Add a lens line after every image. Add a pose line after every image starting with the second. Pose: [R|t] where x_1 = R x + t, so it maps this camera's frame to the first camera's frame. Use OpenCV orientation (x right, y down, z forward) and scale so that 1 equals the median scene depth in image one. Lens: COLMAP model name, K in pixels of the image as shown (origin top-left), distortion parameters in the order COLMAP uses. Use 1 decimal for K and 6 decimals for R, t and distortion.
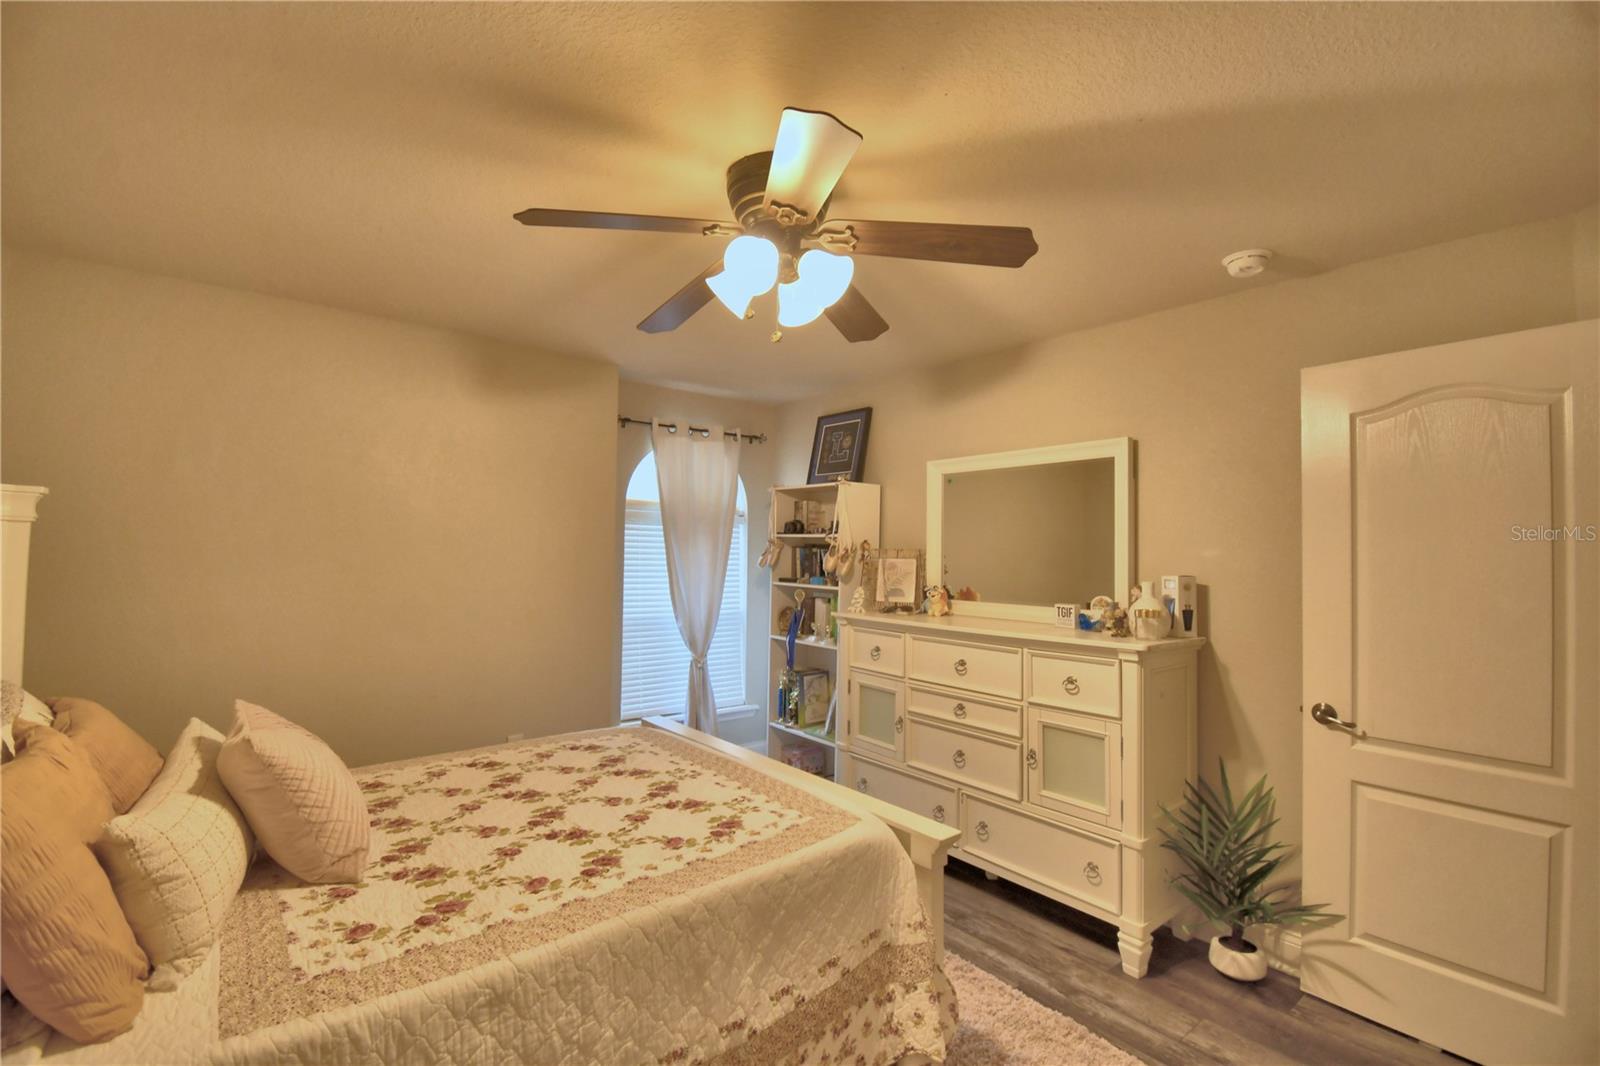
lens RADIAL K [[697.1, 0, 794.6], [0, 697.1, 533.9], [0, 0, 1]] dist [0.022276, -0.028207]
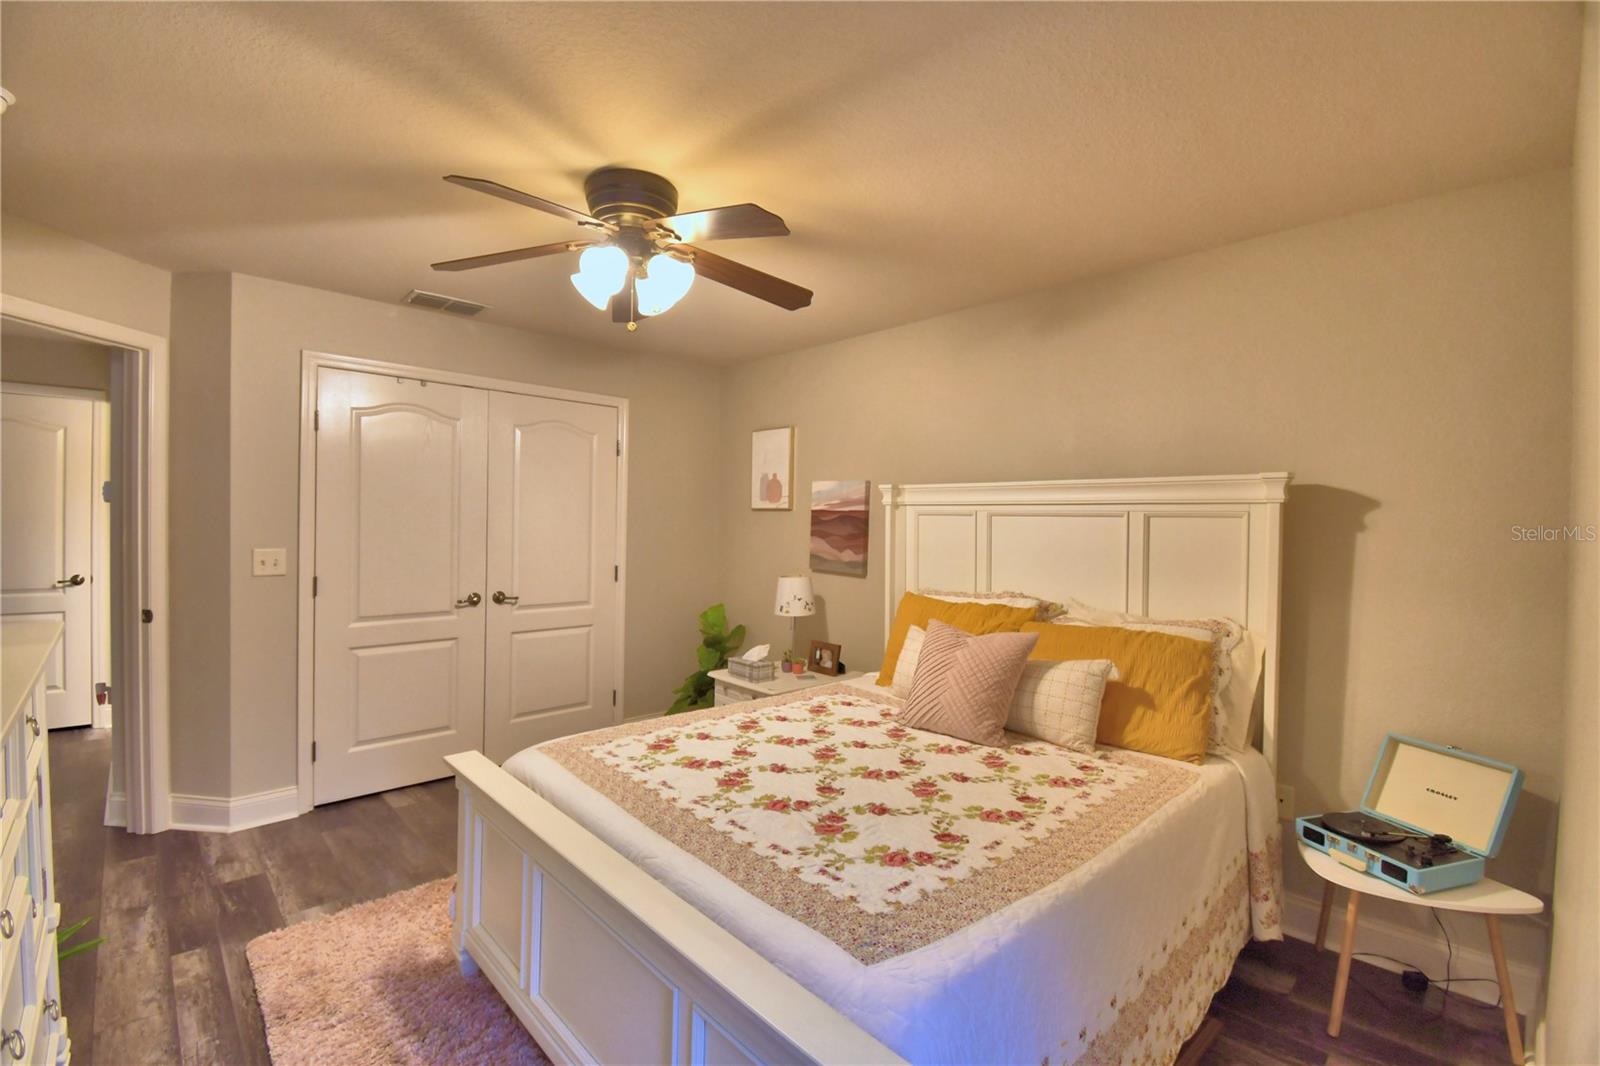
lens RADIAL K [[697.1, 0, 794.6], [0, 697.1, 533.9], [0, 0, 1]] dist [0.022276, -0.028207]
pose [[-0.996376, -0.030392, -0.079440, -0.198248], [-0.030267, 0.999538, -0.002787, 0.059422], [0.079488, -0.000373, -0.996836, 2.004793]]
